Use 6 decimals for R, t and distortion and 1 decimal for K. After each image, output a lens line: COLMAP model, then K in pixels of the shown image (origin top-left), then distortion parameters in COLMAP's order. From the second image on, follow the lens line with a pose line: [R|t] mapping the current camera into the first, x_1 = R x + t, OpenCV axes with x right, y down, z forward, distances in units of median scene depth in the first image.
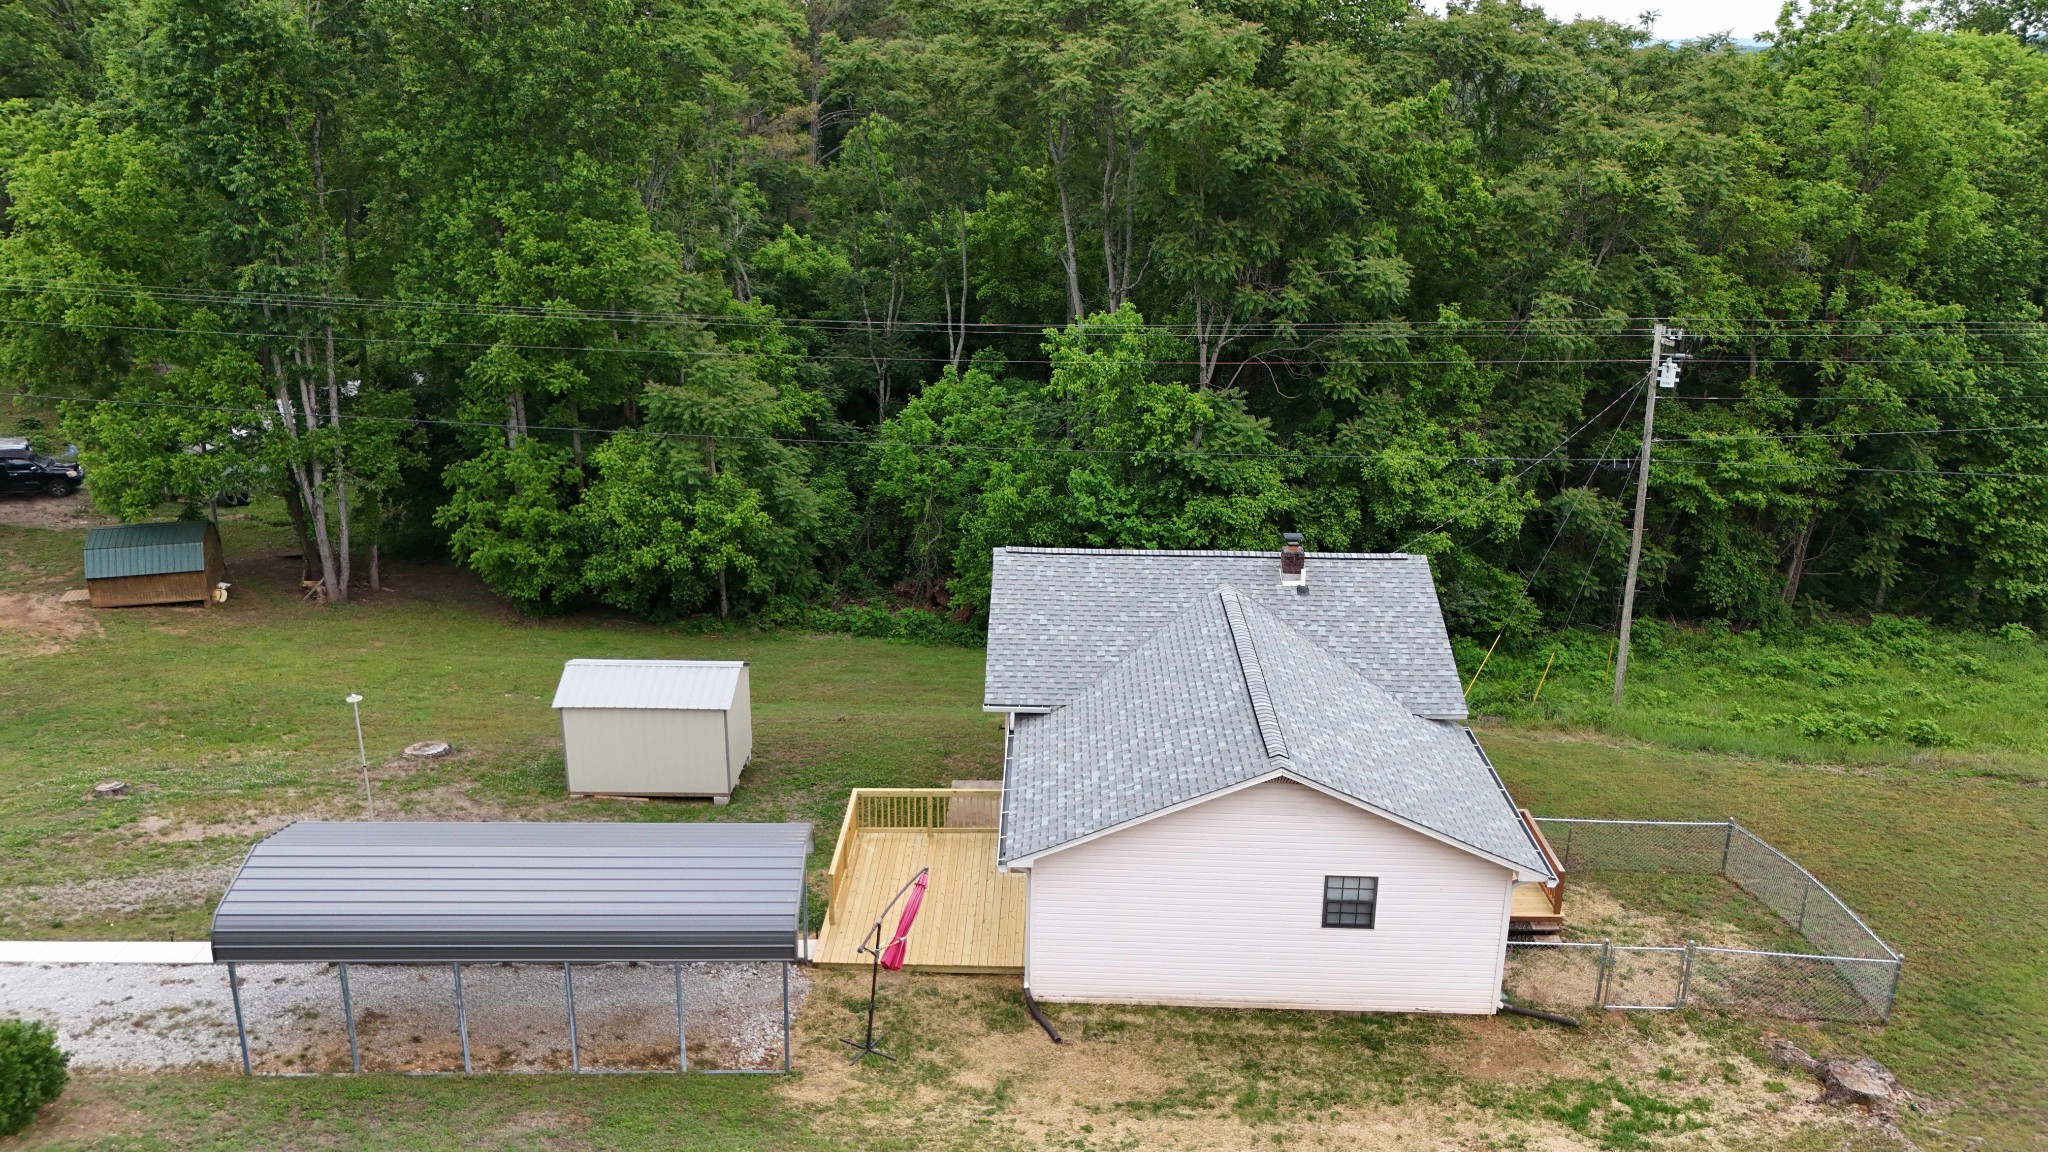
lens RADIAL K [[1505.1, 0, 1021.4], [0, 1505.1, 570.9], [0, 0, 1]] dist [0.073229, -0.067917]
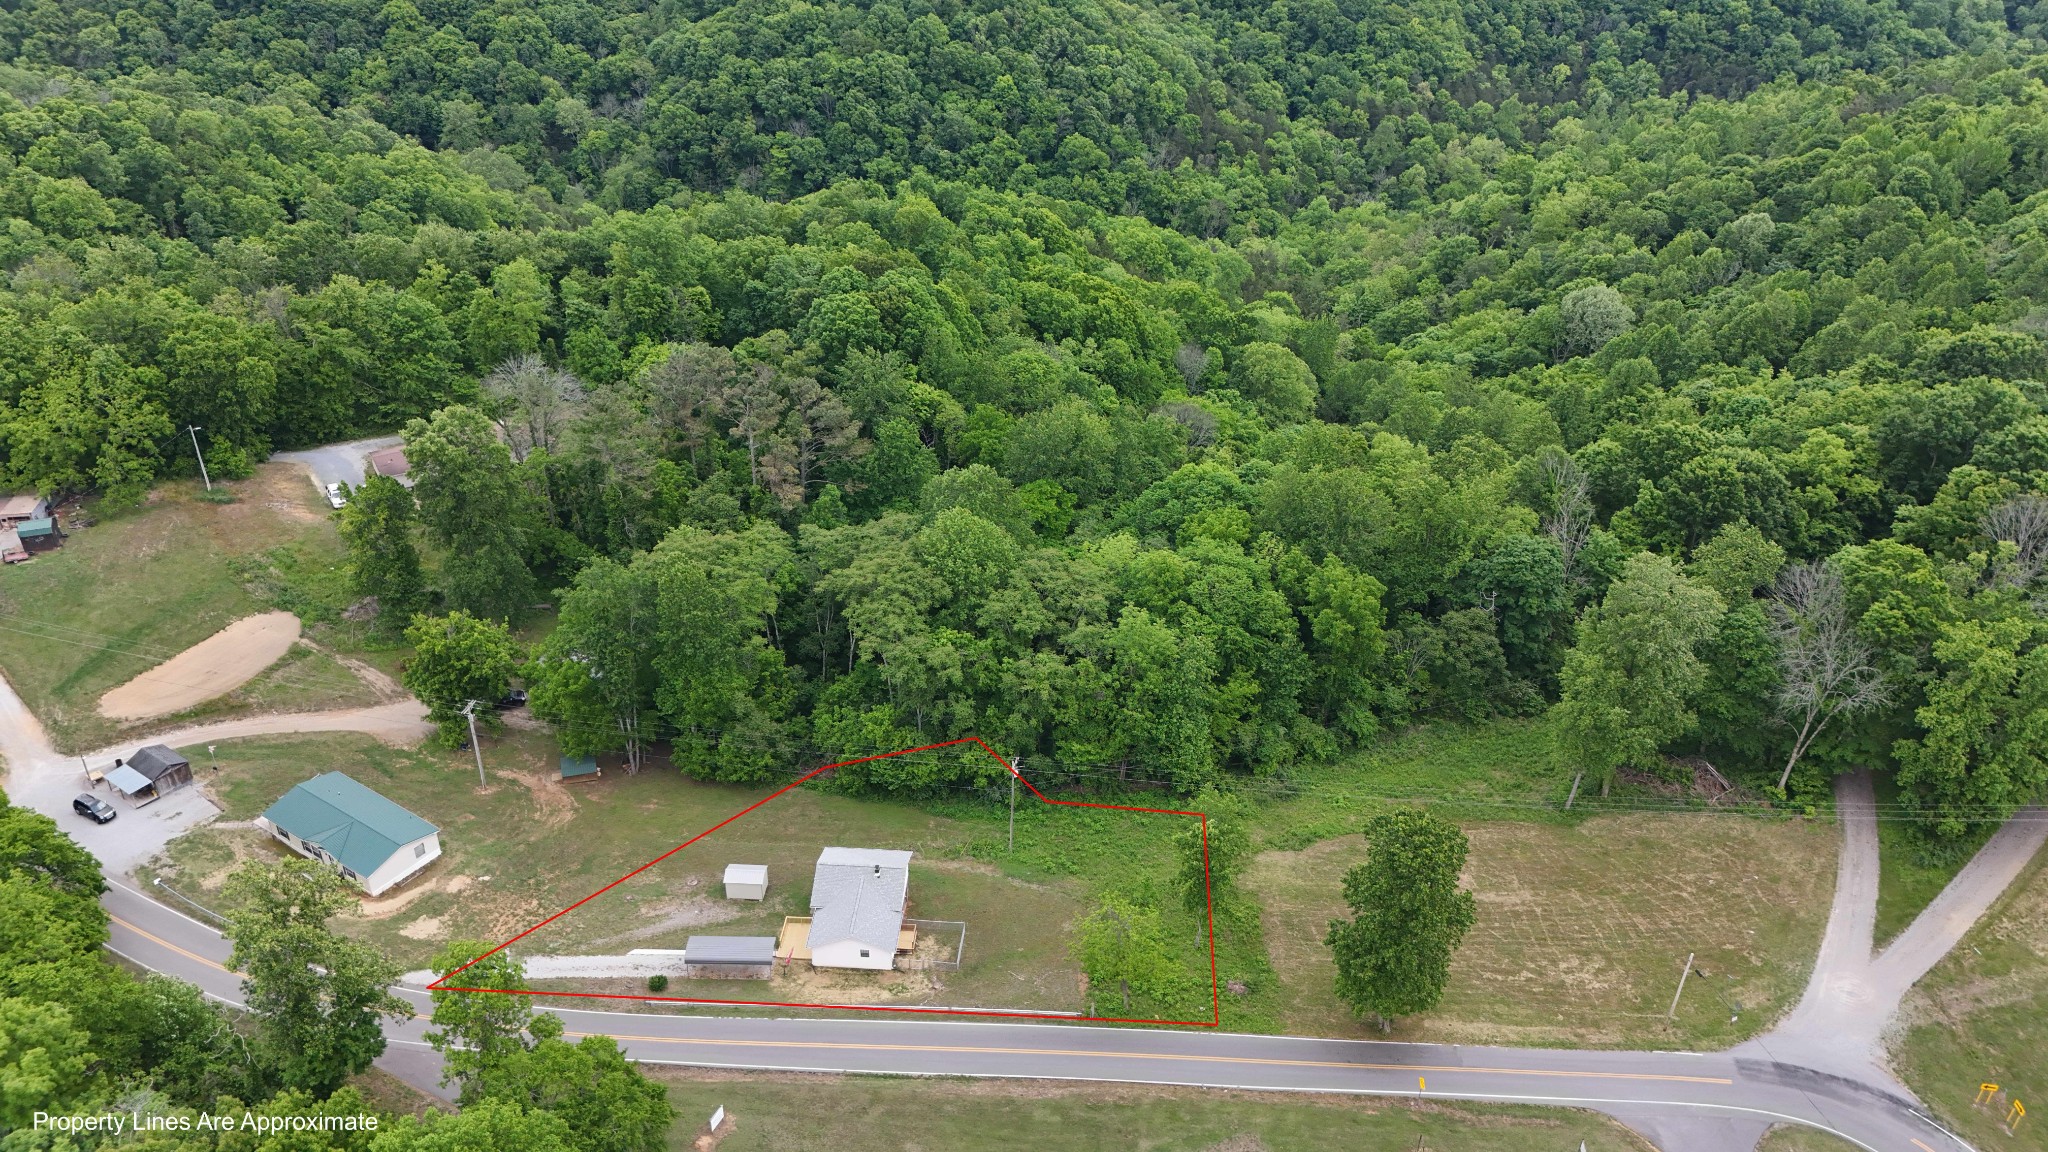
lens RADIAL K [[1505.1, 0, 1016.4], [0, 1505.1, 581.1], [0, 0, 1]] dist [0.073229, -0.067917]
pose [[0.999322, 0.022054, -0.029471, 0.829879], [-0.014547, 0.972086, 0.234172, -2.266273], [0.033813, -0.233585, 0.971748, -3.845719]]
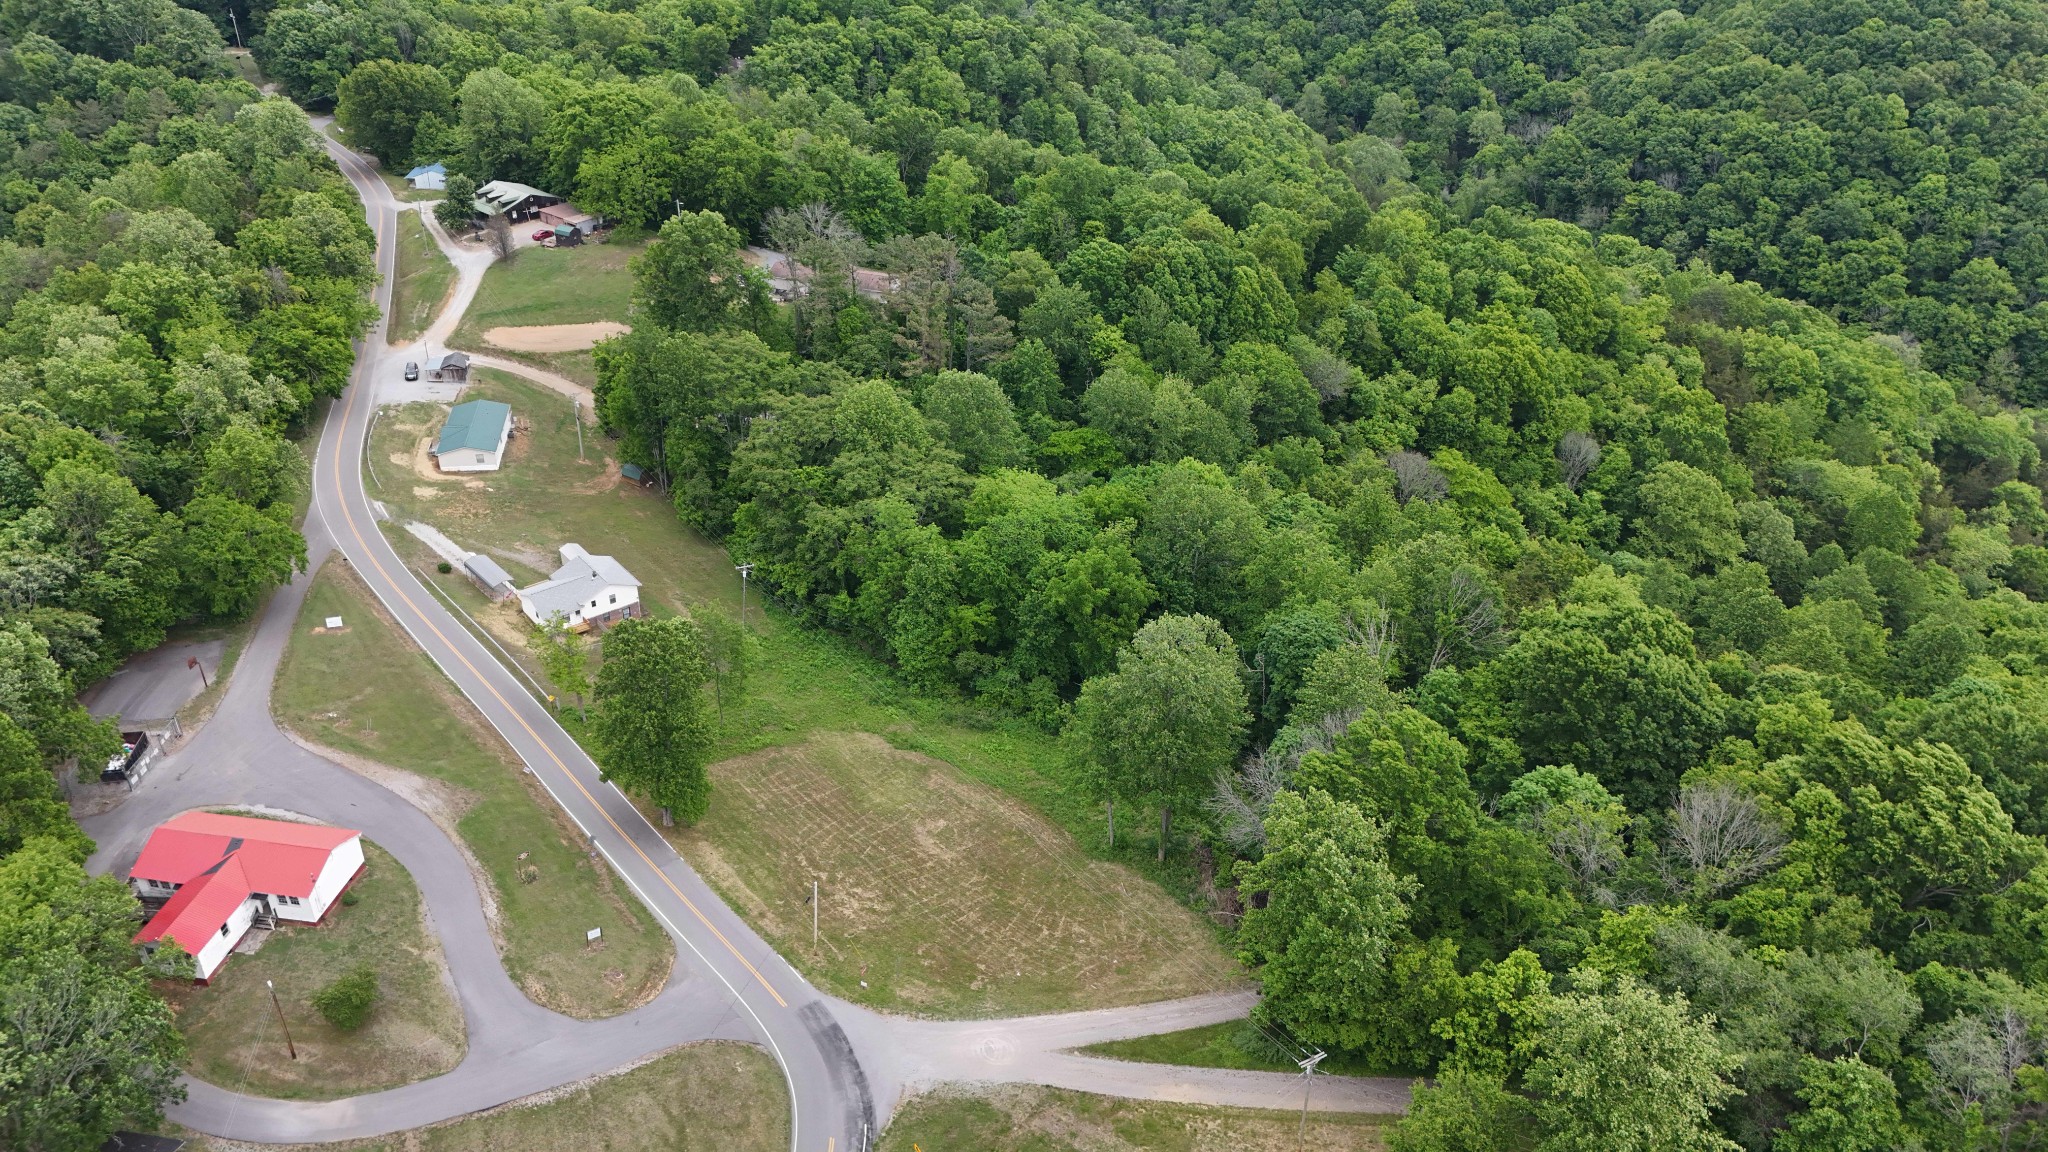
lens RADIAL K [[1505.1, 0, 1020.4], [0, 1505.1, 576.5], [0, 0, 1]] dist [0.073229, -0.067917]
pose [[0.645952, 0.398379, -0.651184, 6.076654], [-0.251216, 0.916450, 0.311465, -2.697941], [0.720858, -0.037604, 0.692062, -2.351071]]
